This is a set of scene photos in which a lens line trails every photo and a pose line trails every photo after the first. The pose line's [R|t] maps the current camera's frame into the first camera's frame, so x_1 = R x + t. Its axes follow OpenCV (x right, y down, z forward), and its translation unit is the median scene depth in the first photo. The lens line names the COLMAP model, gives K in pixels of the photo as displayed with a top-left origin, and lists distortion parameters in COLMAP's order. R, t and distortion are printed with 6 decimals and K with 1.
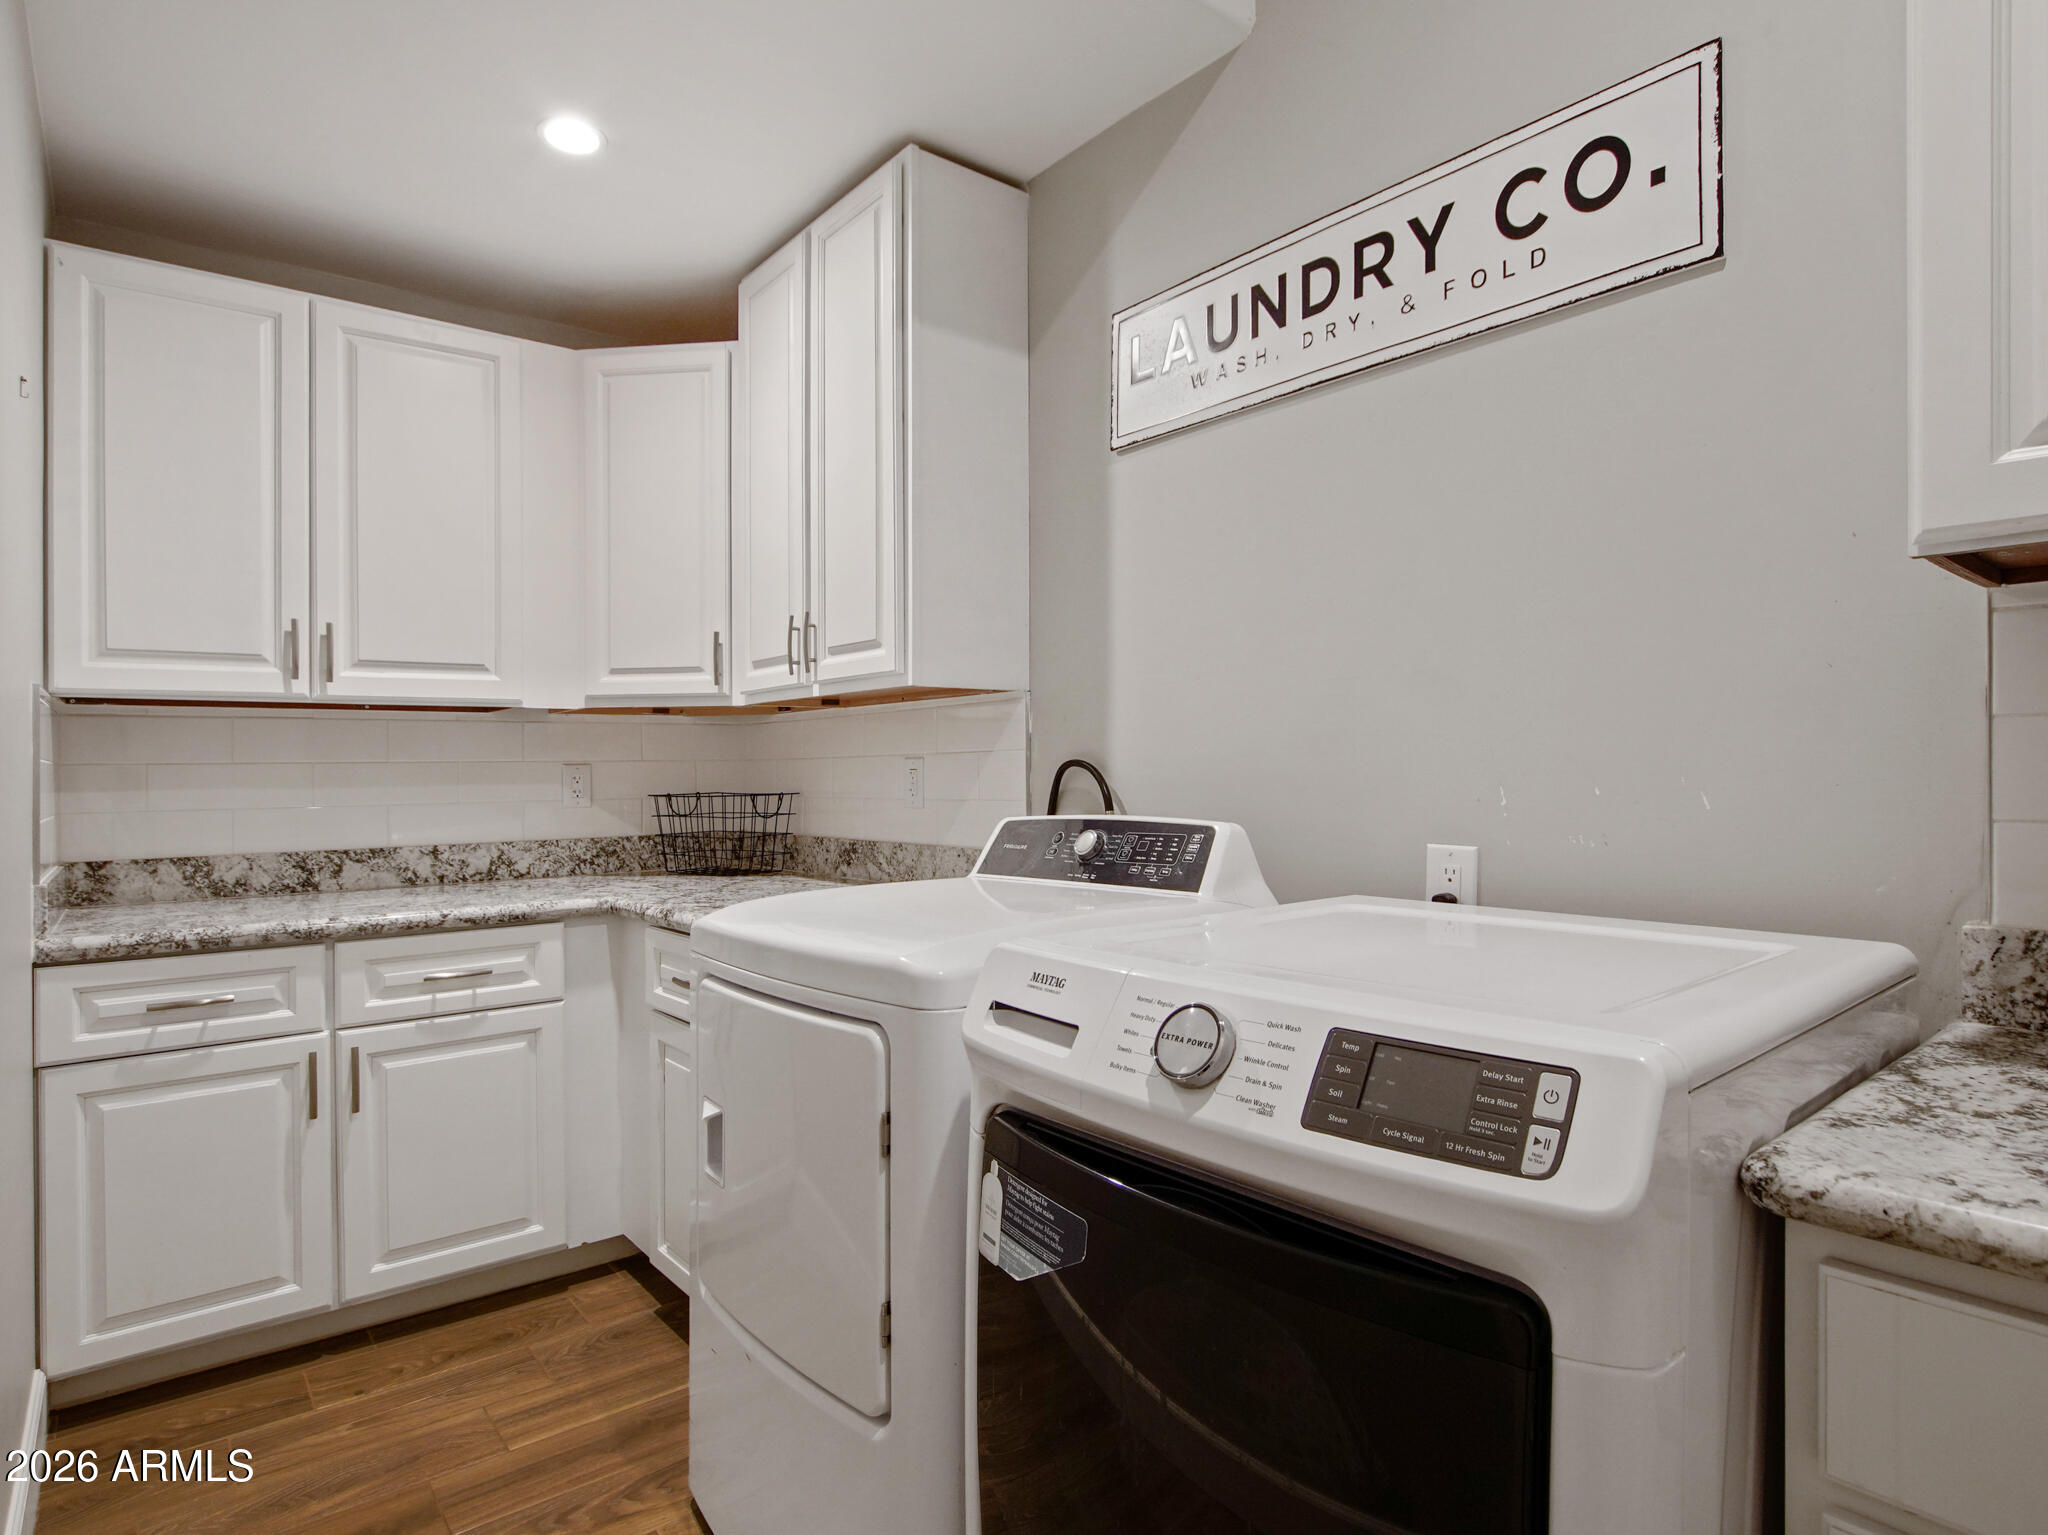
lens RADIAL K [[1161.1, 0, 1024.0], [0, 1161.1, 767.5], [0, 0, 1]] dist [-0.045819, 0.002378]
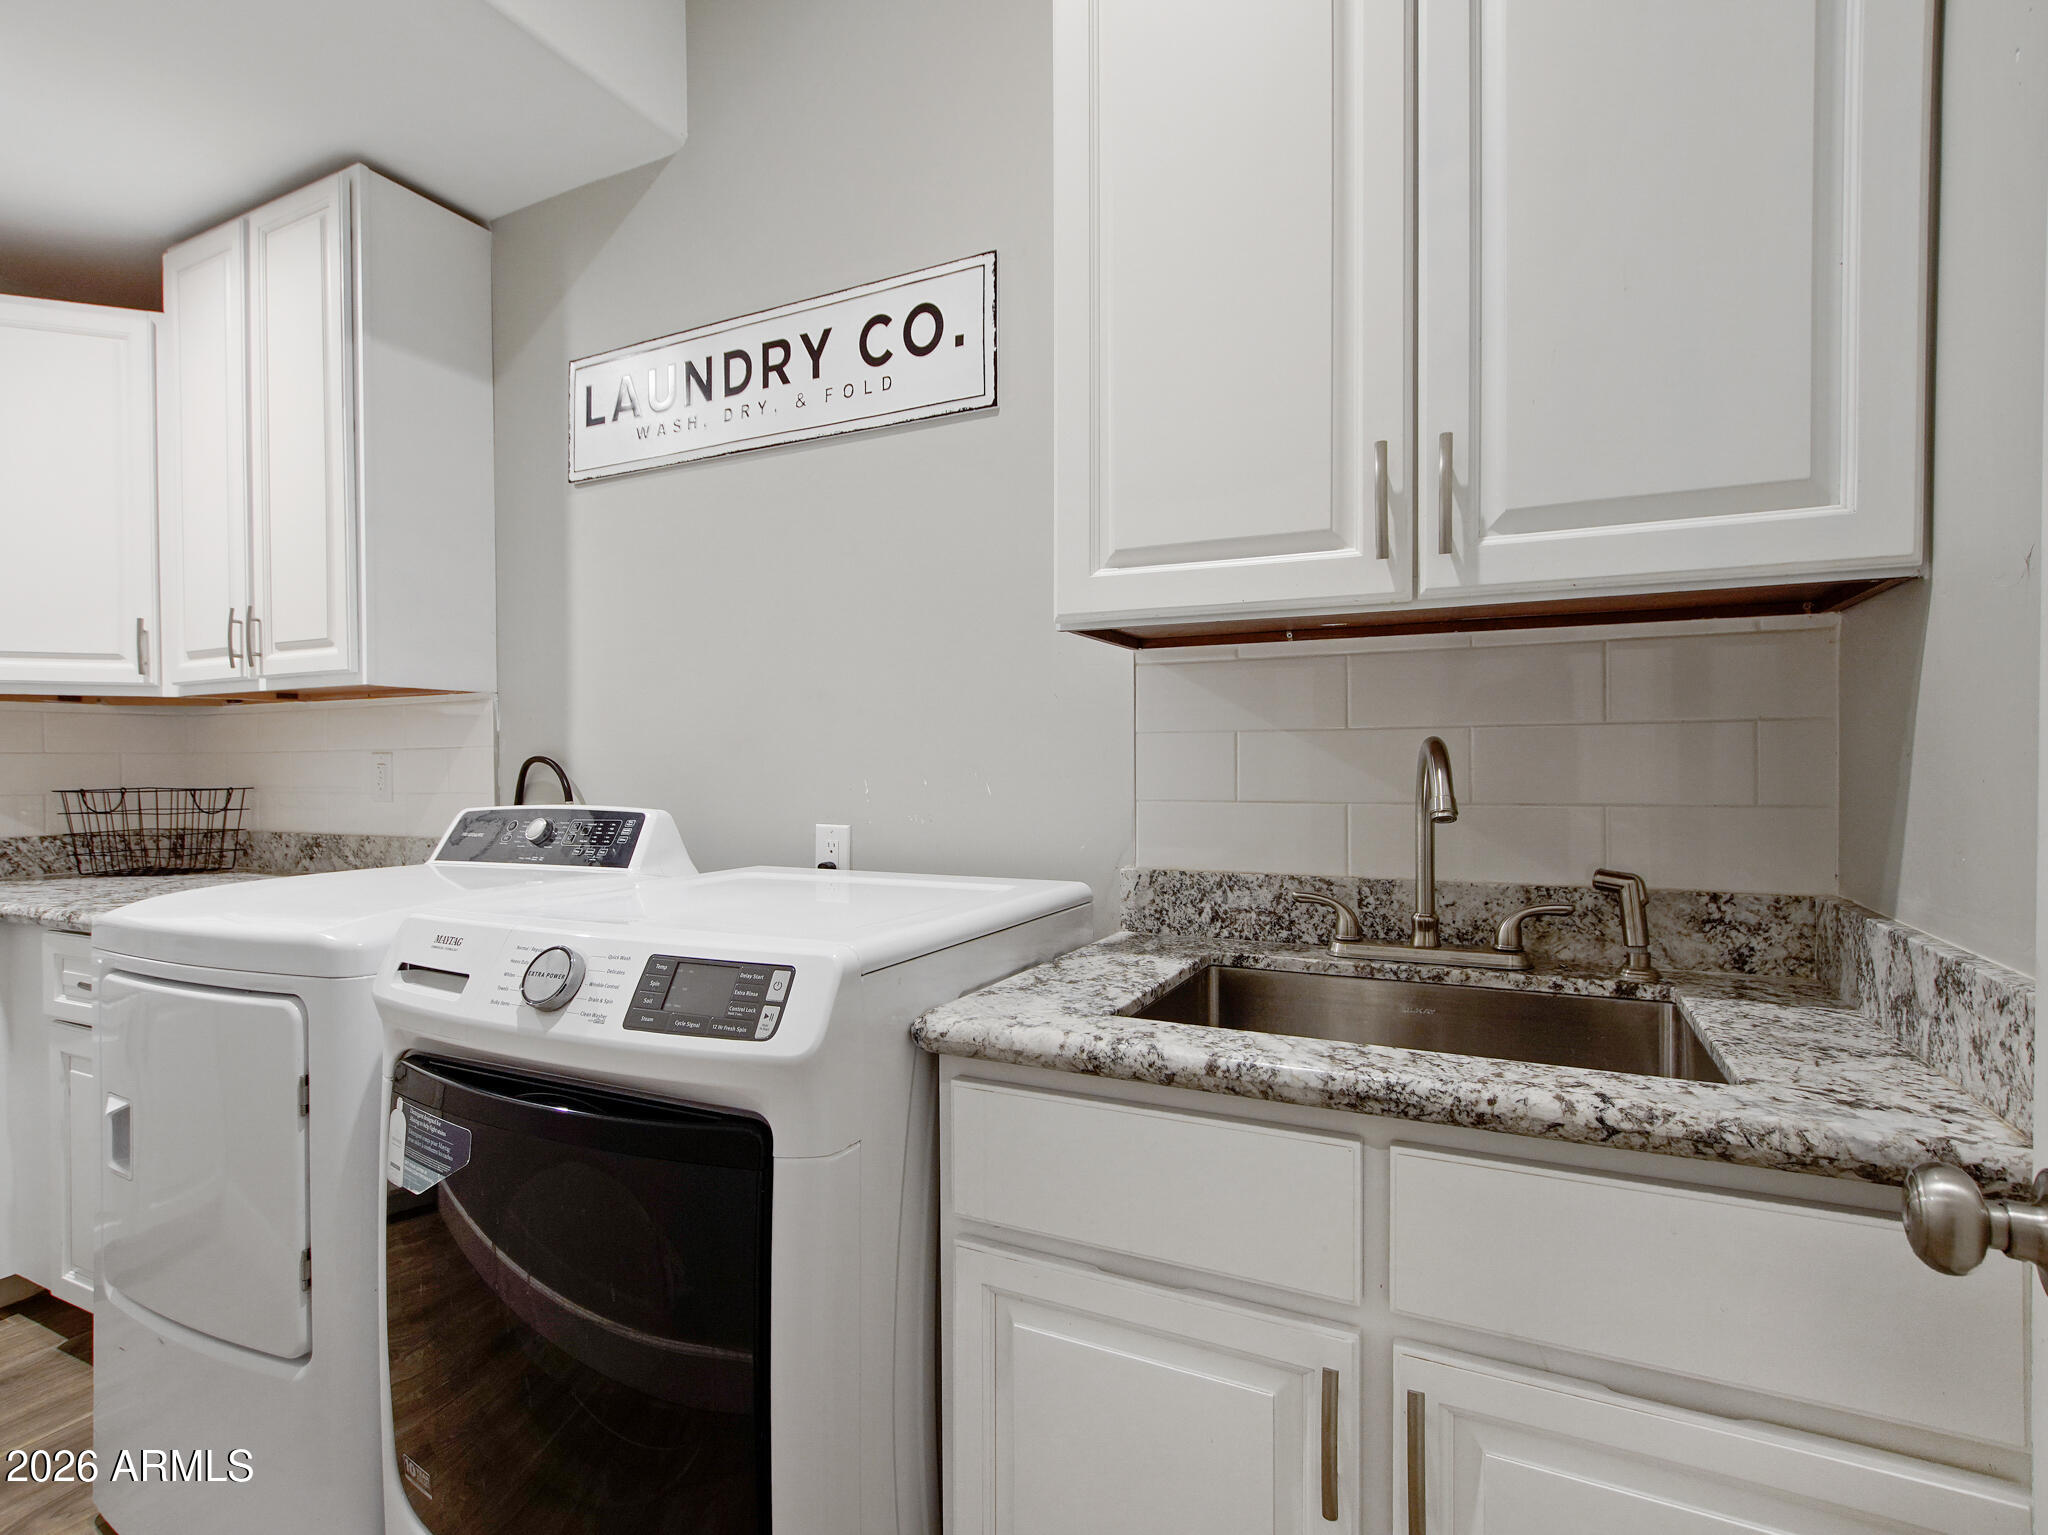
lens RADIAL K [[1036.1, 0, 1028.8], [0, 1036.1, 778.0], [0, 0, 1]] dist [-0.012042, 0.000896]
pose [[0.905972, -0.001443, 0.423336, 0.074643], [-0.004676, 0.999899, 0.013415, -0.001847], [-0.423312, -0.014133, 0.905874, -0.146427]]
